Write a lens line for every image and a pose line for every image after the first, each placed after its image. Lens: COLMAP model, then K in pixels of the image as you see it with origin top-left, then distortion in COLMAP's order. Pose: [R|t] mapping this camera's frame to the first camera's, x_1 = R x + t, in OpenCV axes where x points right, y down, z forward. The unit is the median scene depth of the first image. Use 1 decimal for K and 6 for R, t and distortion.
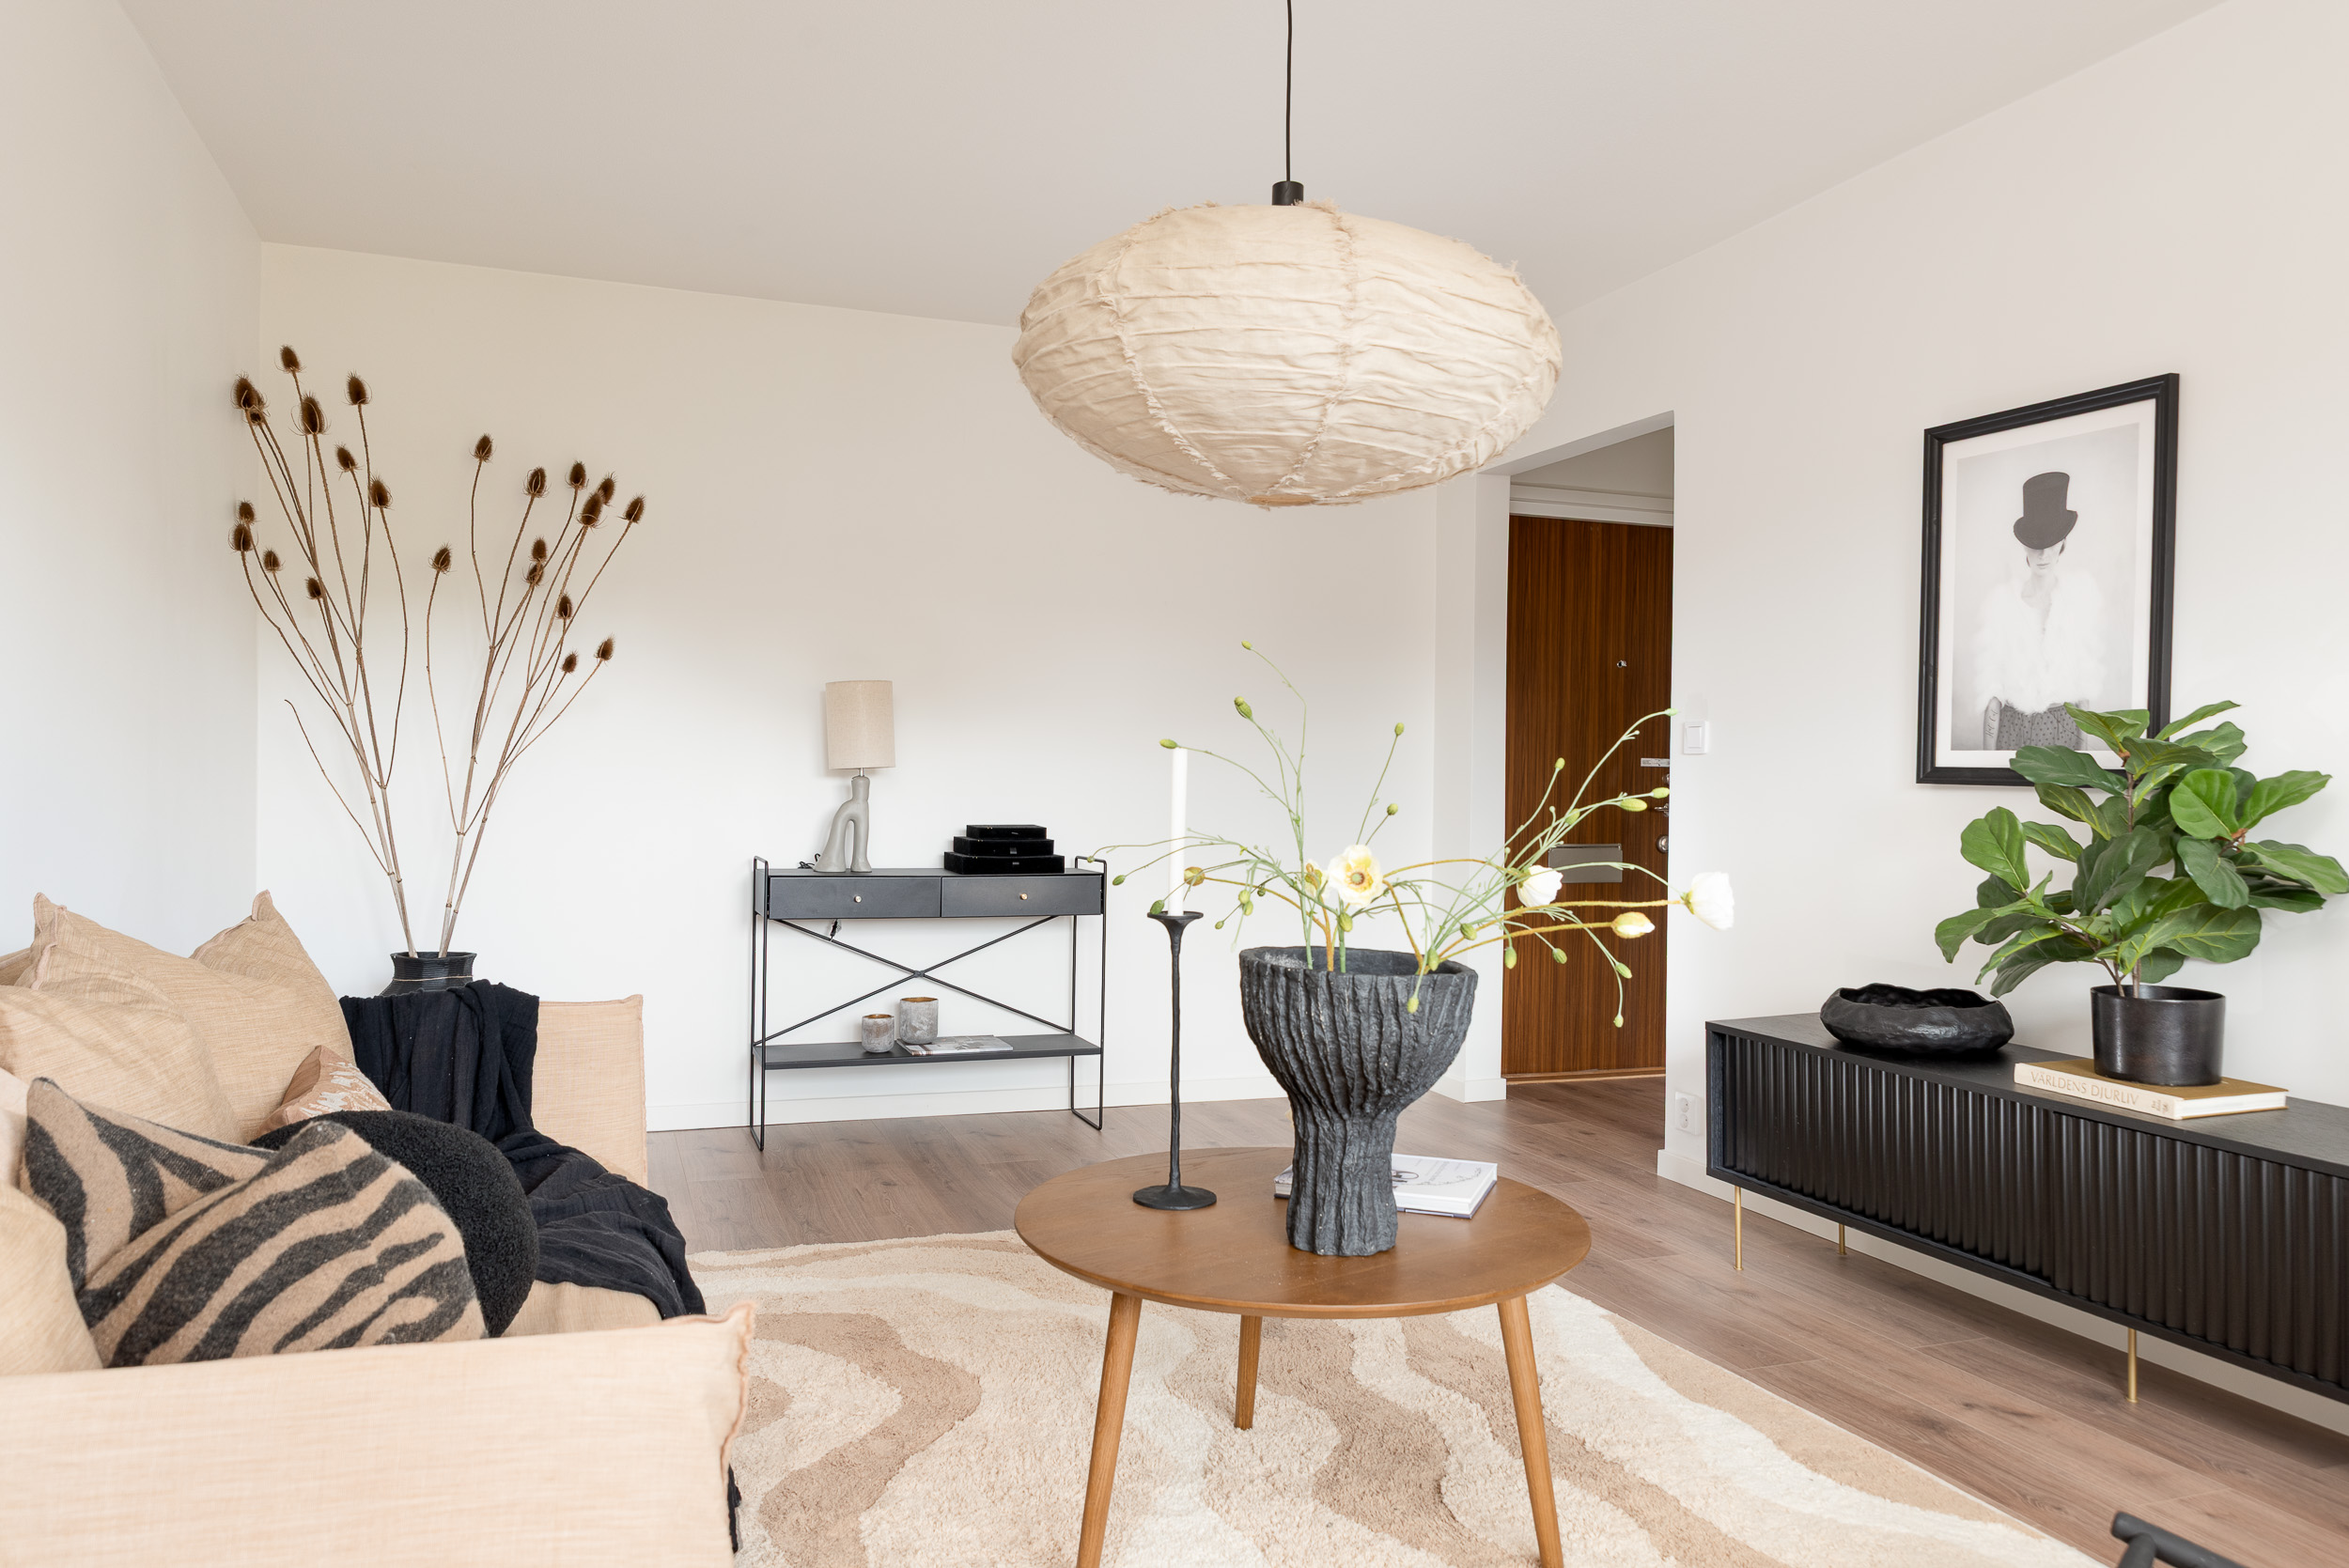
lens RADIAL K [[1588.4, 0, 1175.9], [0, 1588.4, 782.5], [0, 0, 1]] dist [0.002980, -0.007087]
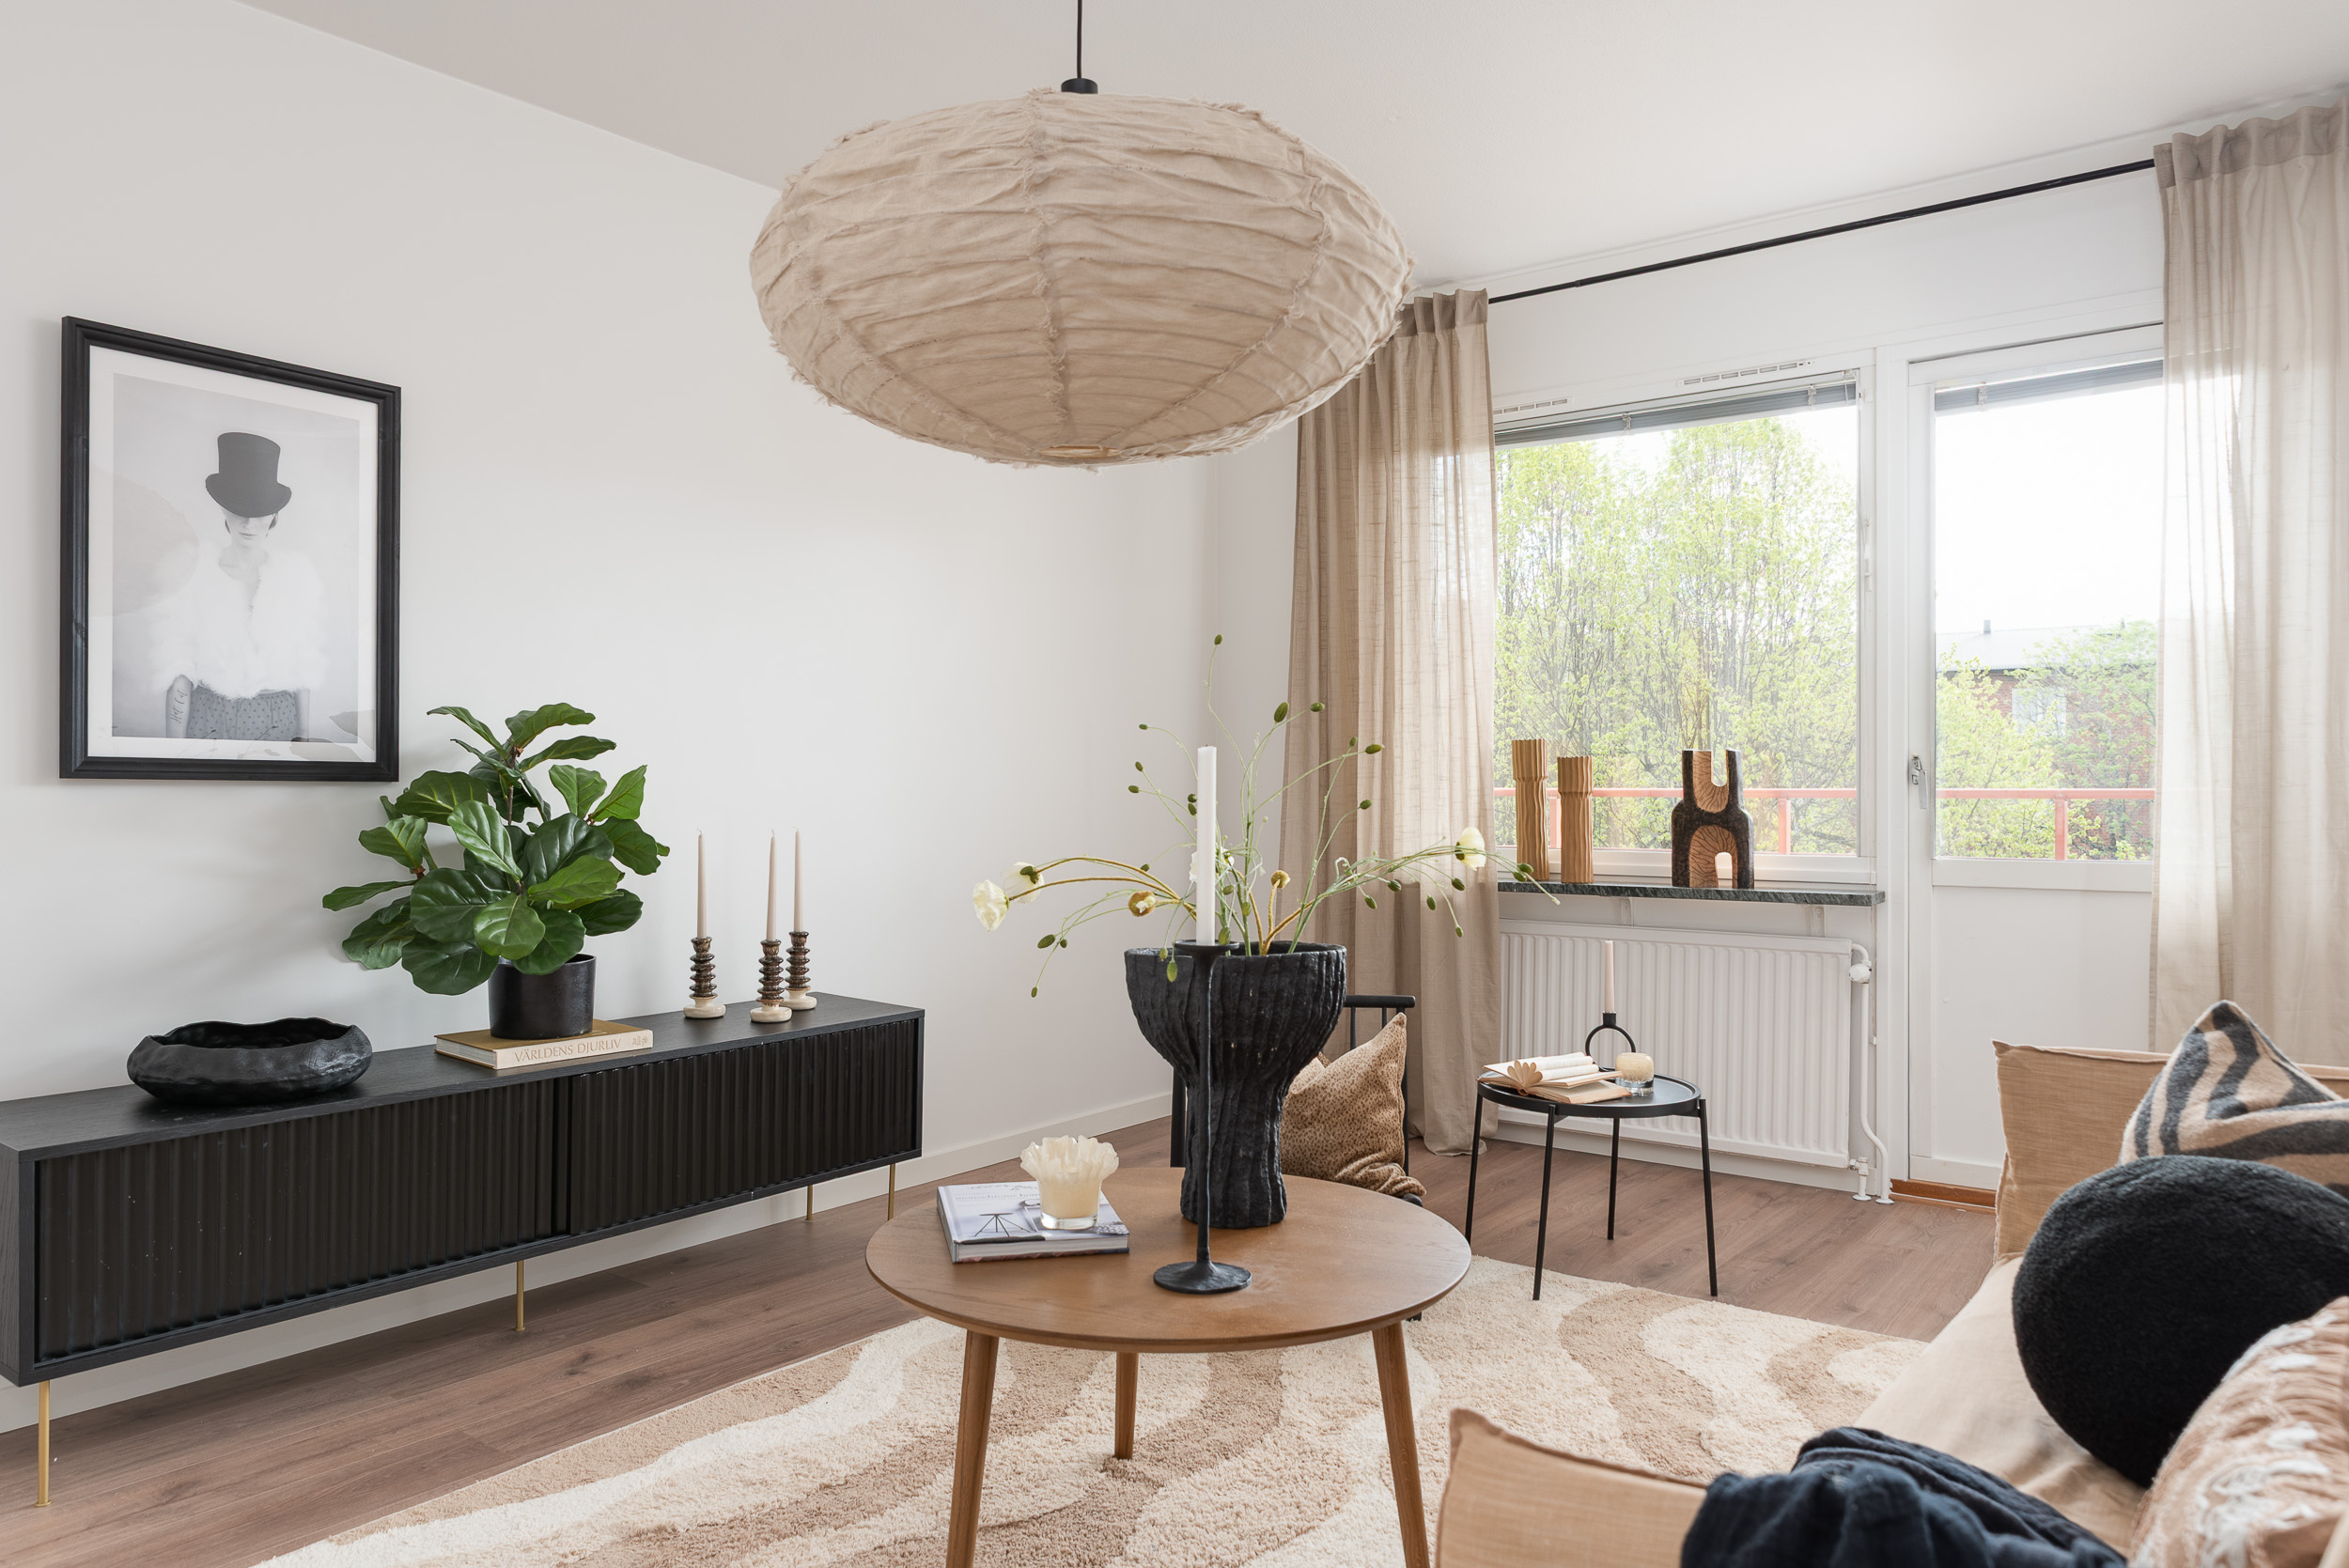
lens RADIAL K [[1590.4, 0, 1164.8], [0, 1590.4, 783.9], [0, 0, 1]] dist [-0.004753, -0.007816]
pose [[-0.507296, 0.011337, 0.861697, -0.487990], [0.015310, 0.999874, -0.004142, 0.015903], [-0.861636, 0.011091, -0.507406, 1.002920]]
